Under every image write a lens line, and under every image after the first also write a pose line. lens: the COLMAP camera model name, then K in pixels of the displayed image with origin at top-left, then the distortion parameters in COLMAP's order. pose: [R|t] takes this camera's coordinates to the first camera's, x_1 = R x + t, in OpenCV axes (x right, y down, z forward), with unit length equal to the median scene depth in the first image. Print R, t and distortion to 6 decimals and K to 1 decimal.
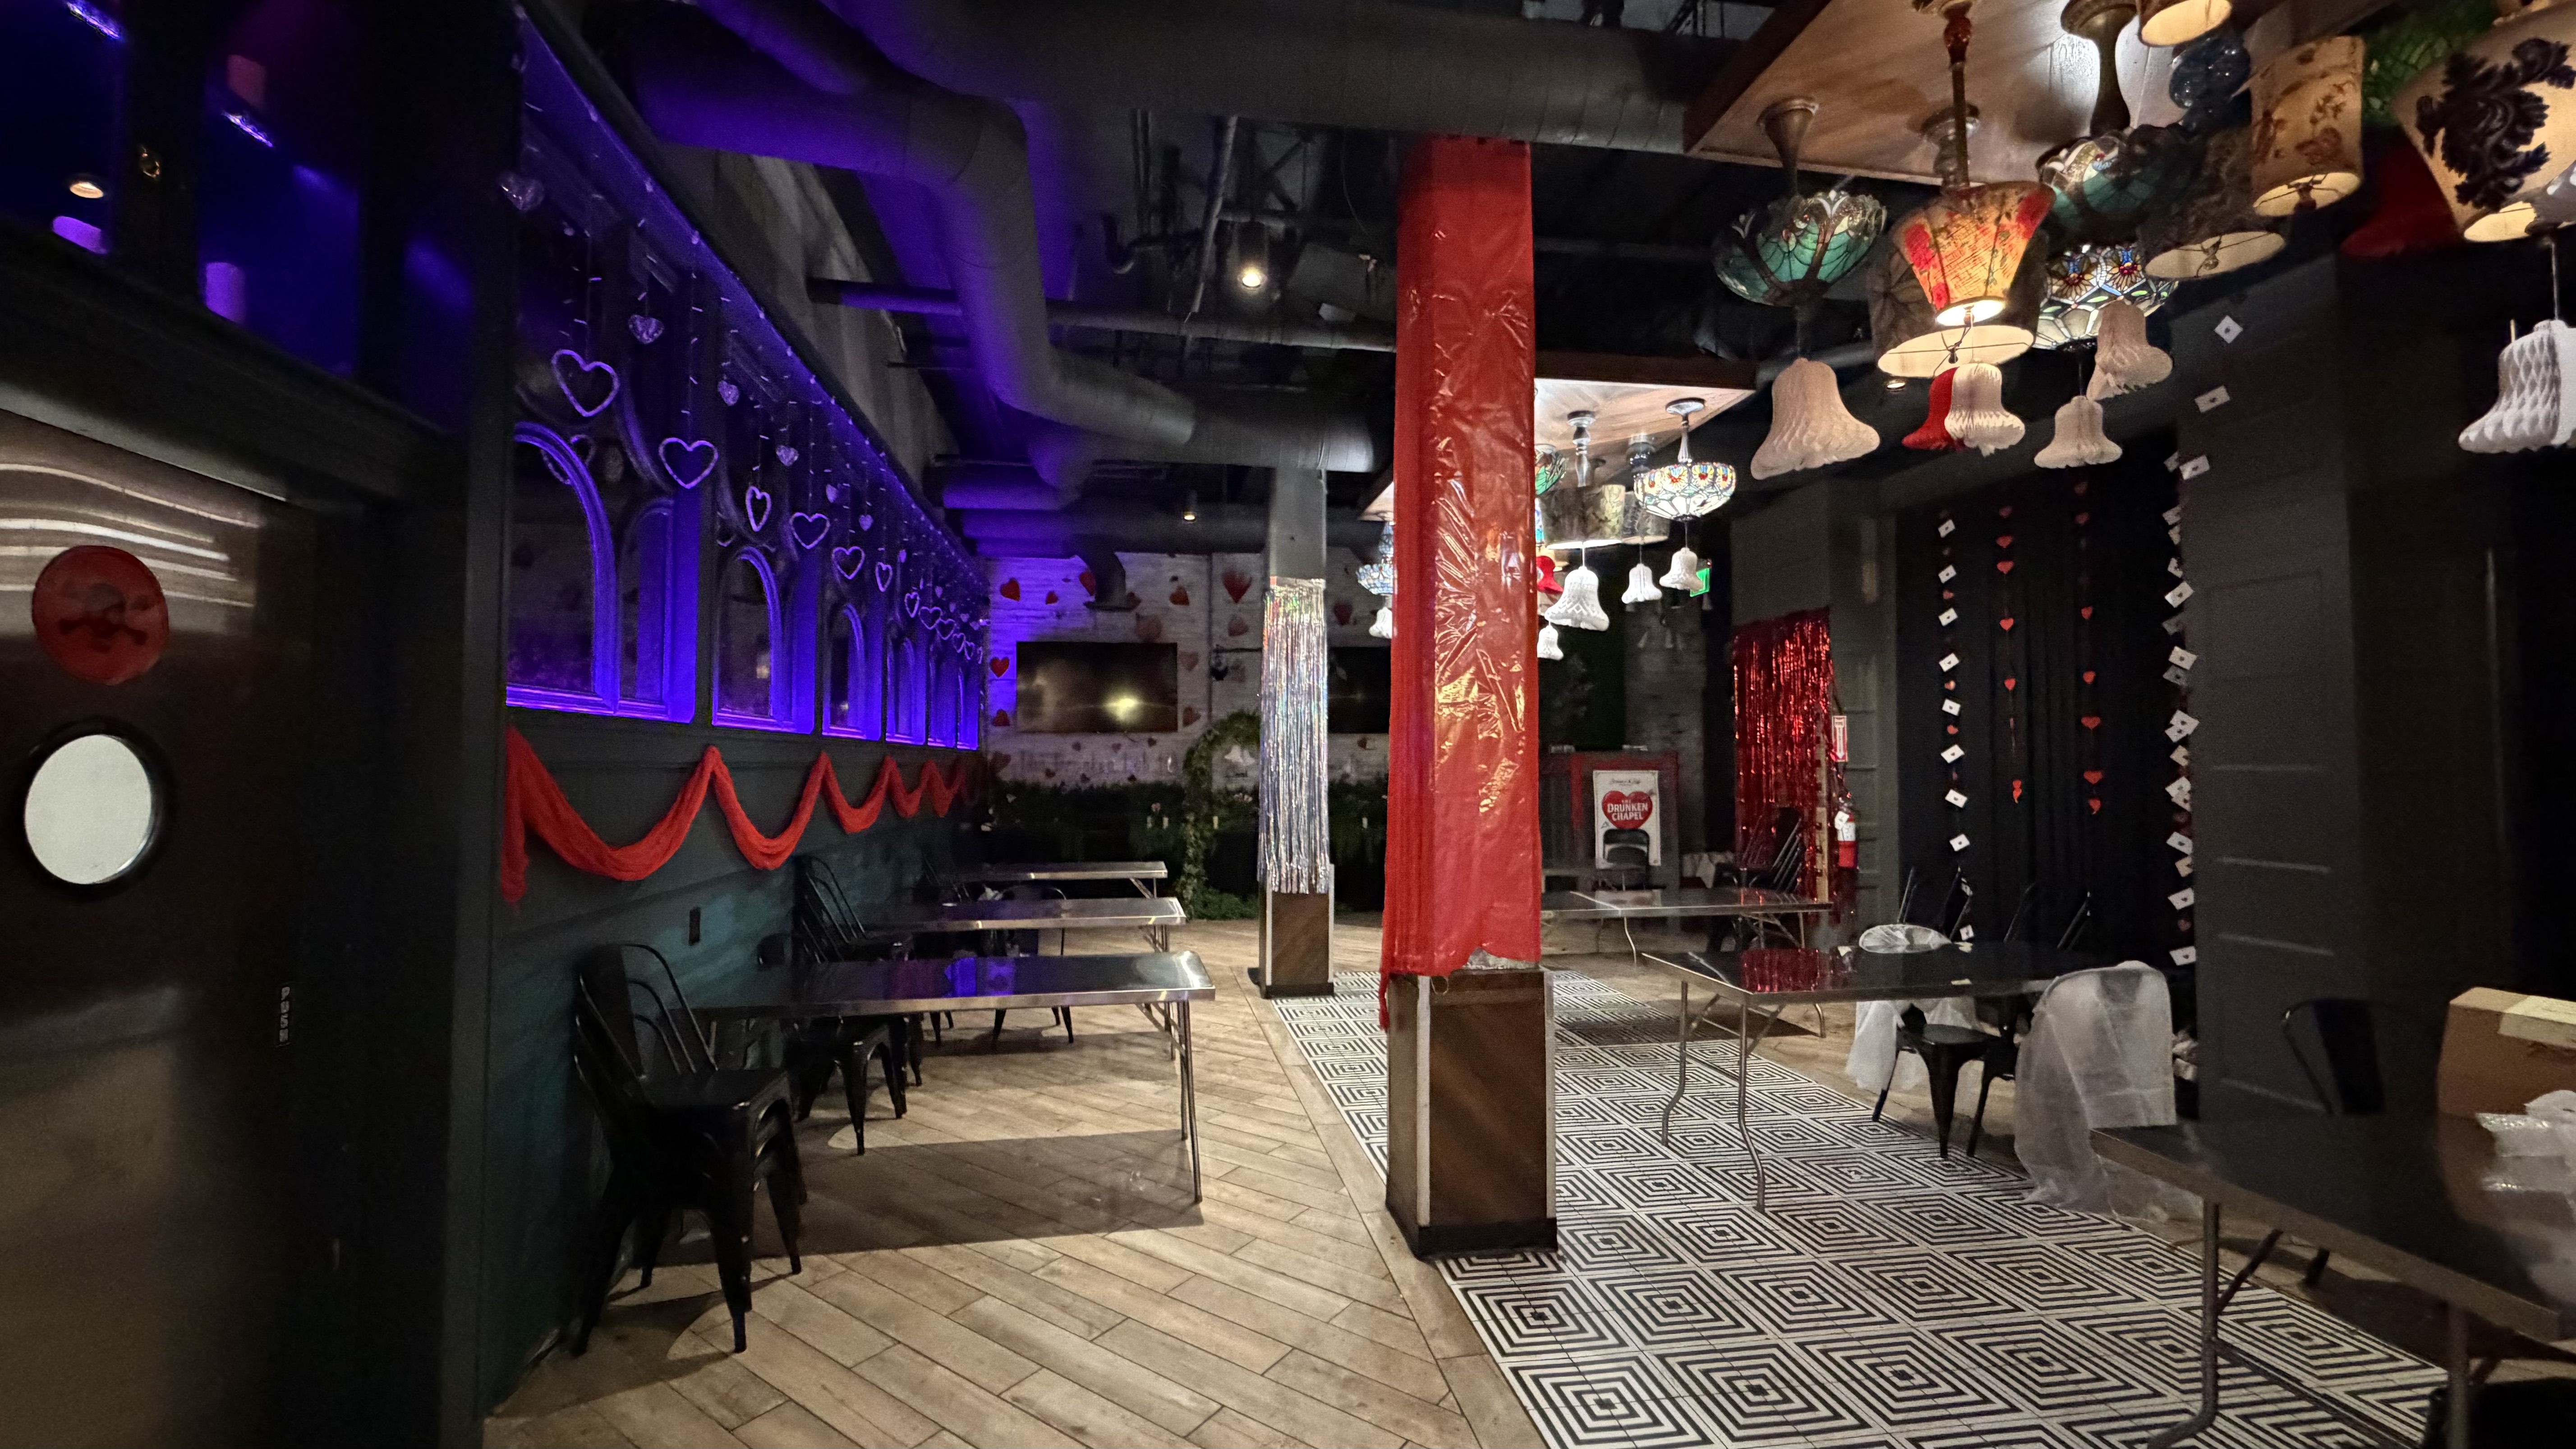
lens RADIAL K [[1027.0, 0, 1280.8], [0, 1027.0, 727.6], [0, 0, 1]] dist [-0.000262, 0.000370]
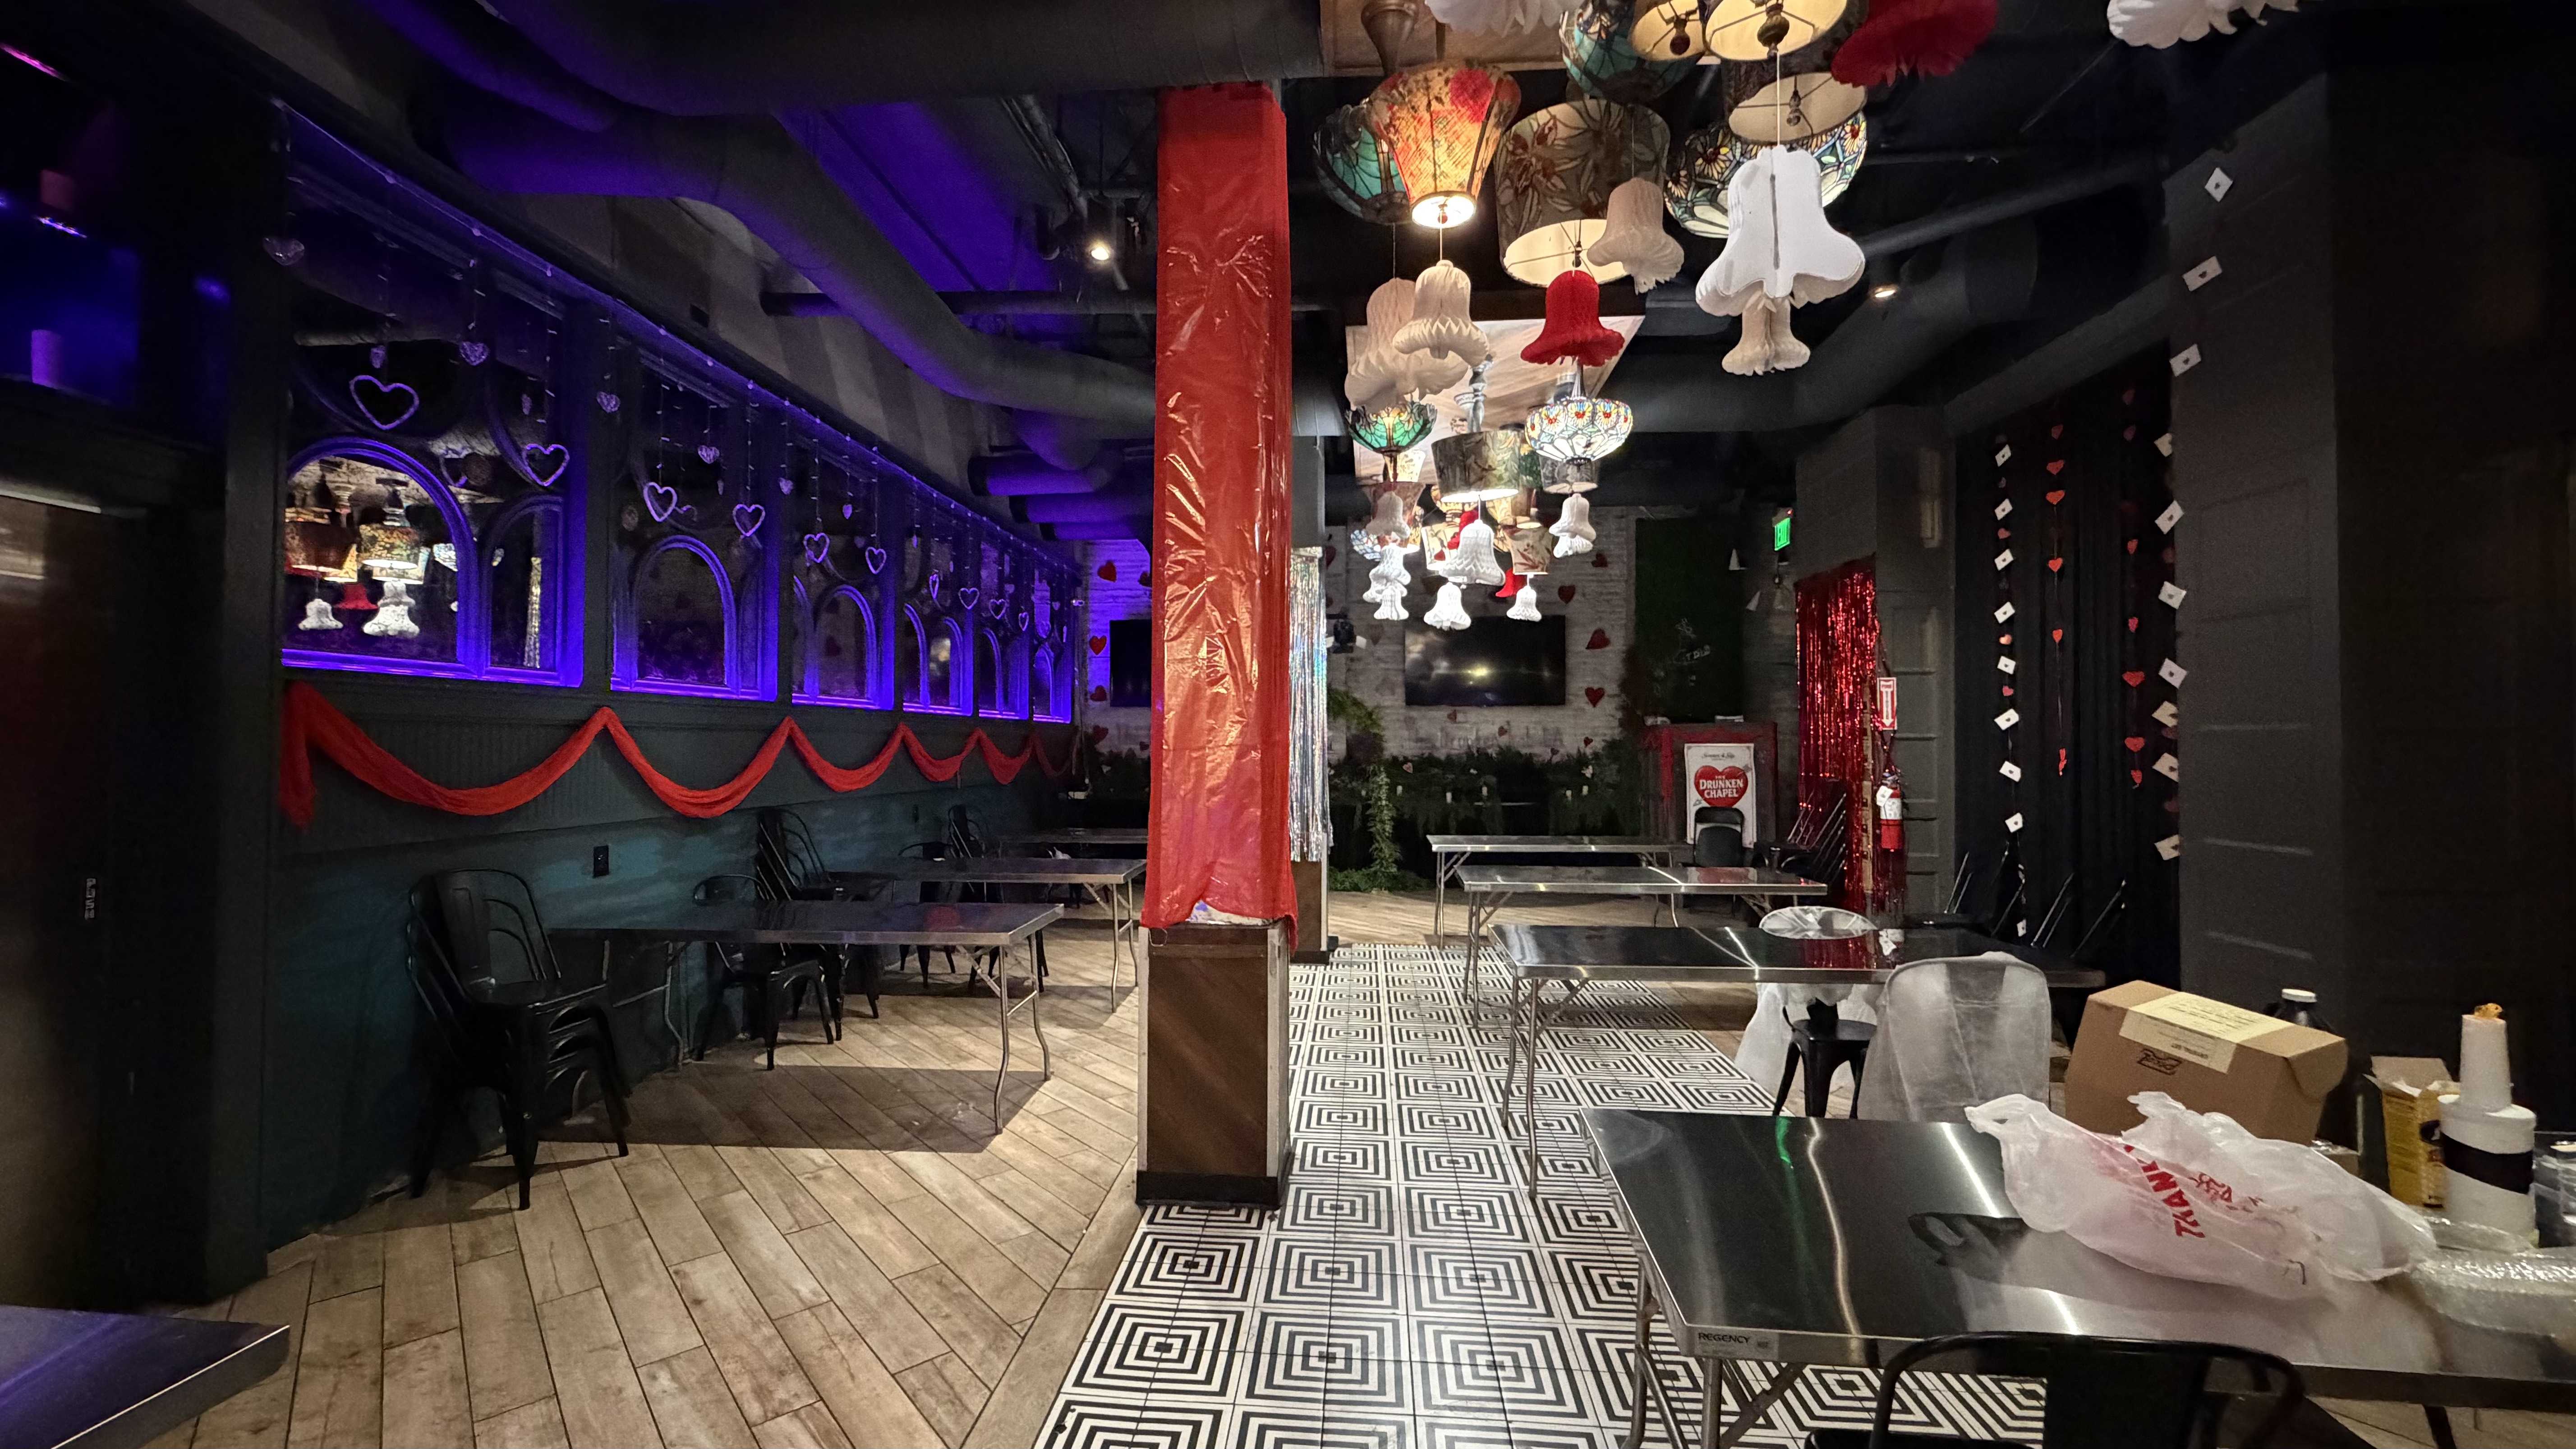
lens RADIAL K [[1027.0, 0, 1282.1], [0, 1027.0, 727.6], [0, 0, 1]] dist [-0.000262, 0.000370]
pose [[0.972491, -0.001014, -0.232939, 0.378558], [0.005336, 0.999825, 0.017923, 0.019649], [0.232880, -0.018673, 0.972326, 0.034658]]
